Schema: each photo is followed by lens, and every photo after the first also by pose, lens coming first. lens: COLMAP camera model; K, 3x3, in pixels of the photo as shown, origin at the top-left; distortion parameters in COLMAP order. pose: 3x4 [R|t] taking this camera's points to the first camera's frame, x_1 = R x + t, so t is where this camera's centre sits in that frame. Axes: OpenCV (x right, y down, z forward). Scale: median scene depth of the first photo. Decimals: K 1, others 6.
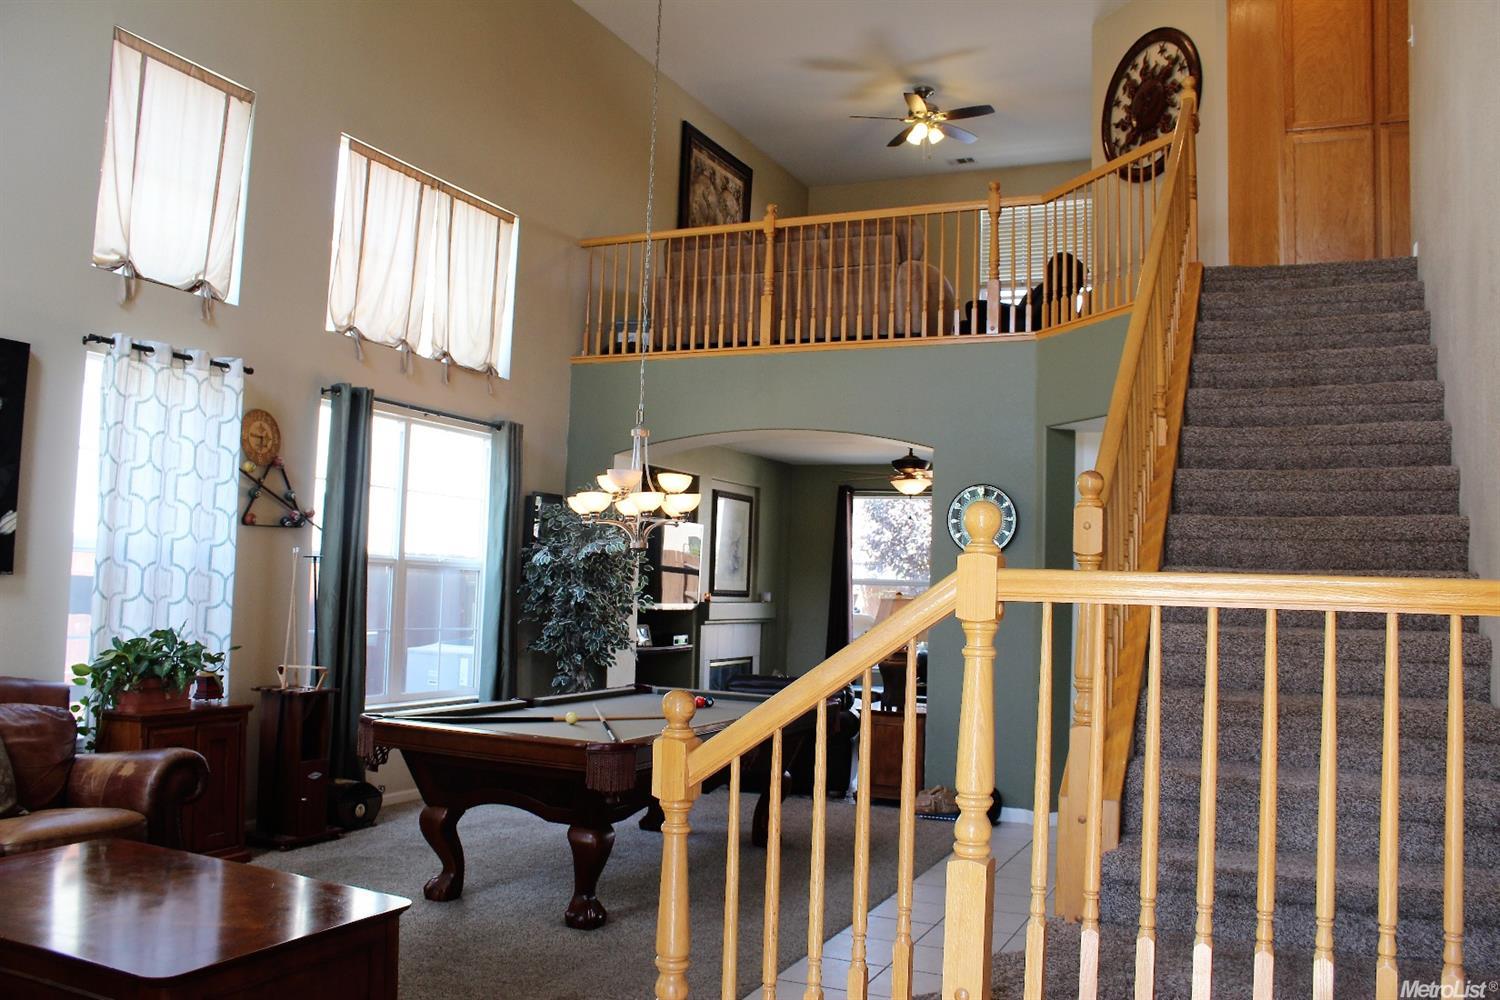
lens RADIAL K [[1230.5, 0, 750.0], [0, 1230.5, 500.0], [0, 0, 1]] dist [-0.162901, 0.205692]
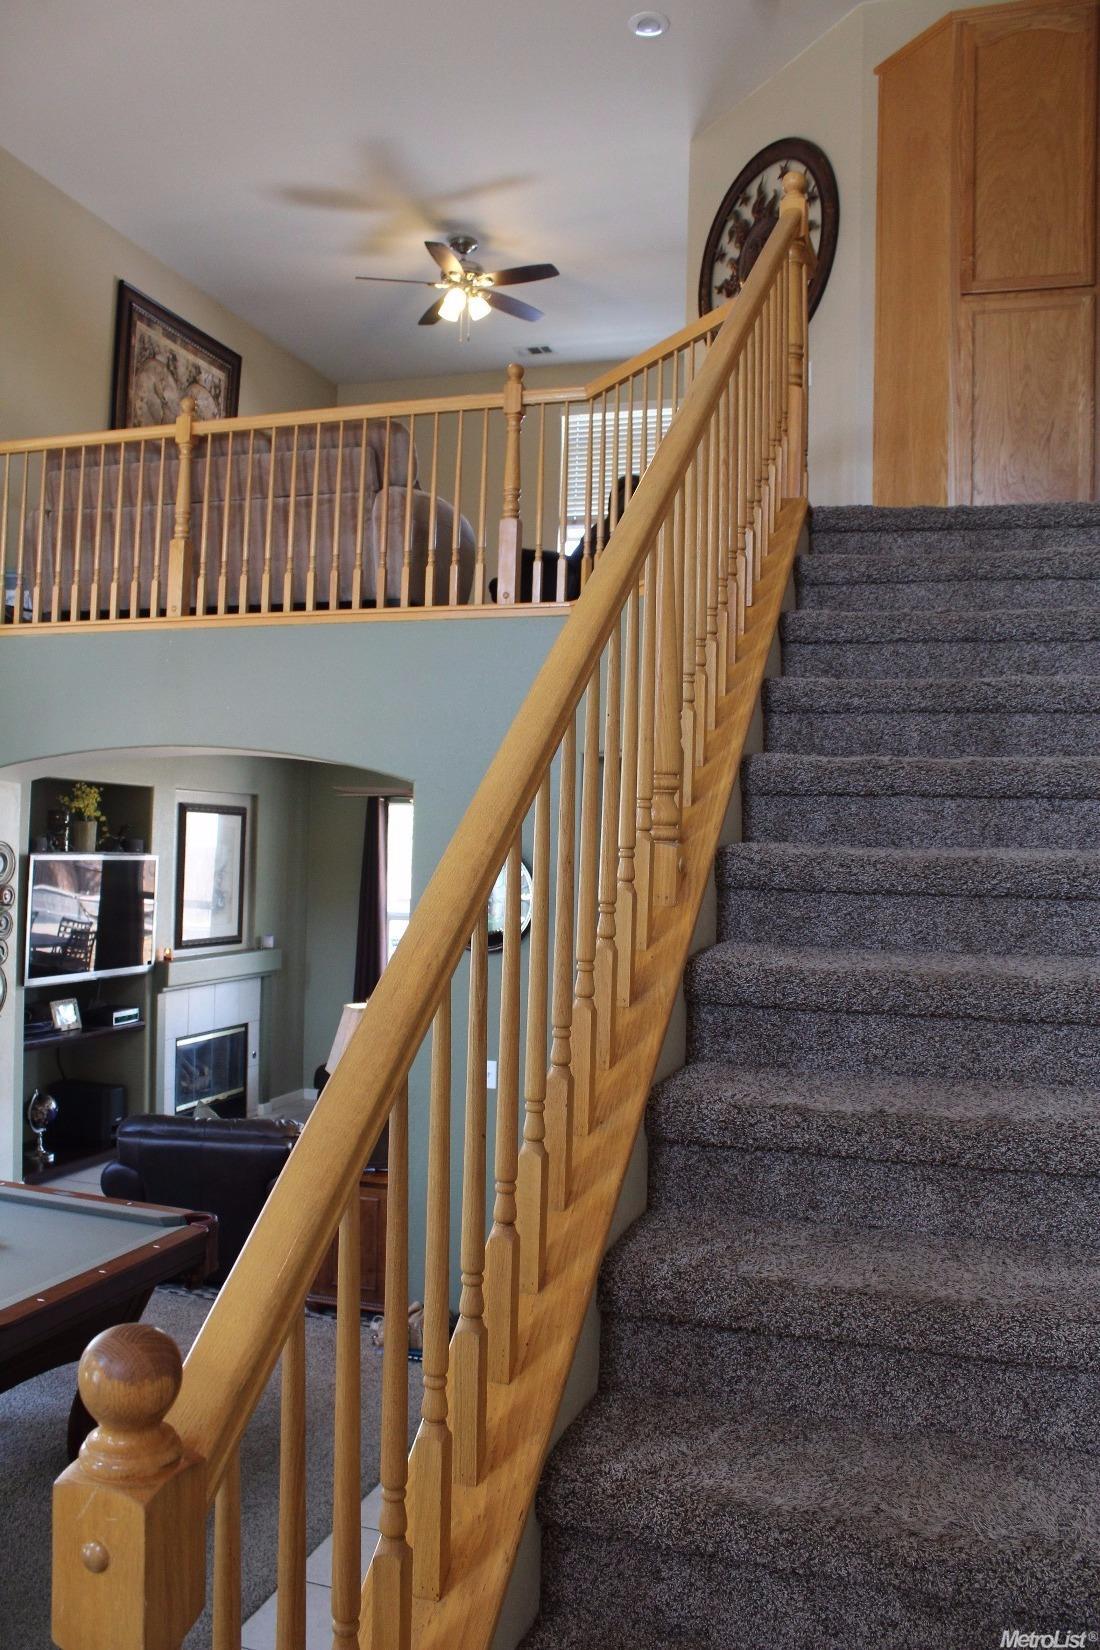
lens RADIAL K [[1353.6, 0, 518.5], [0, 1353.6, 826.4], [0, 0, 1]] dist [-0.162901, 0.205692]
pose [[0.995327, -0.001449, 0.096555, 0.124602], [-0.004090, 0.998358, 0.057140, -0.054884], [-0.096479, -0.057268, 0.993686, 0.265281]]
